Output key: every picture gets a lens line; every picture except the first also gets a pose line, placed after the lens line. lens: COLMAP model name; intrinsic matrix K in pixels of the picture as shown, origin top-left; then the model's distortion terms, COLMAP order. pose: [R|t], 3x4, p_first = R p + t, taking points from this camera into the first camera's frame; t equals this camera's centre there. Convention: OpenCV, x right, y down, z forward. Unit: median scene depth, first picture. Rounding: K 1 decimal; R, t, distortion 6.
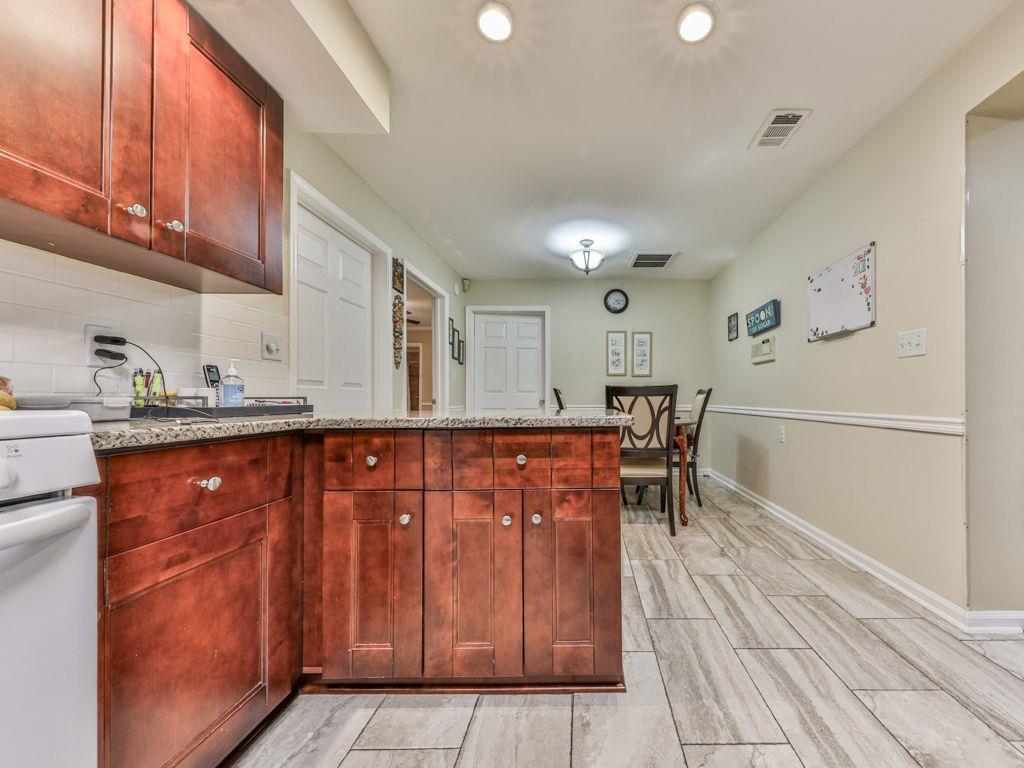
lens RADIAL K [[410.9, 0, 533.4], [0, 410.9, 395.2], [0, 0, 1]] dist [0.010015, -0.000523]
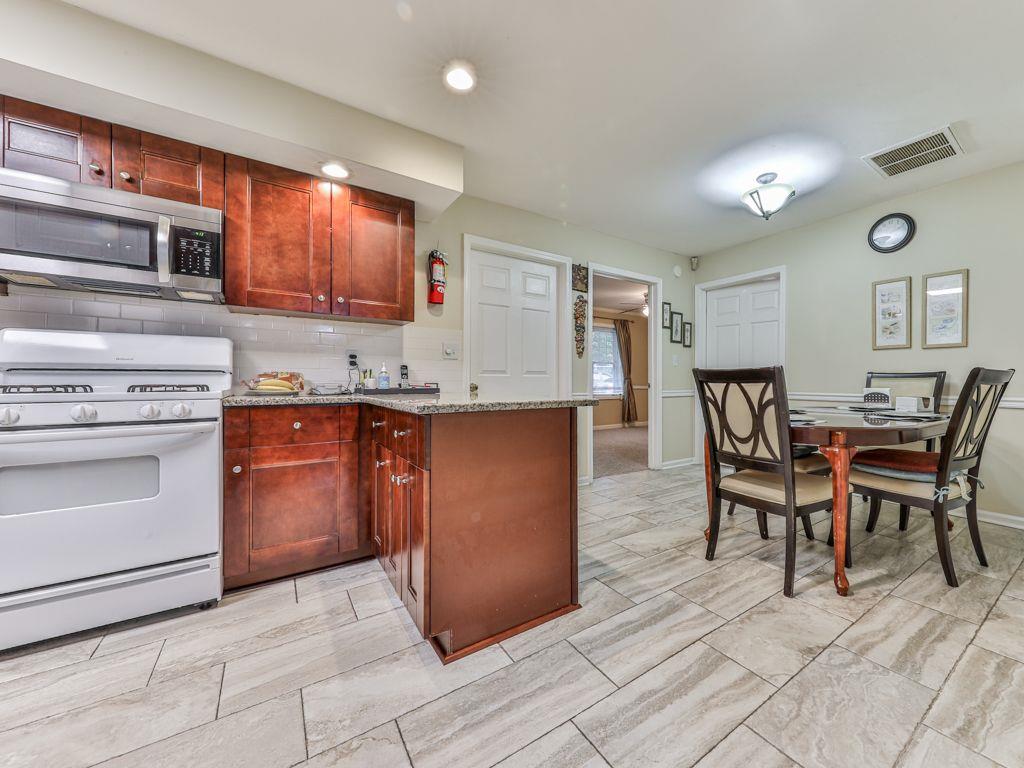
lens RADIAL K [[375.7, 0, 523.8], [0, 375.7, 382.3], [0, 0, 1]] dist [0.000602, -0.000673]
pose [[0.590916, 0.004127, -0.806723, 0.567703], [0.006592, 0.999929, 0.009944, -0.007579], [0.806706, -0.011194, 0.590847, 0.305890]]
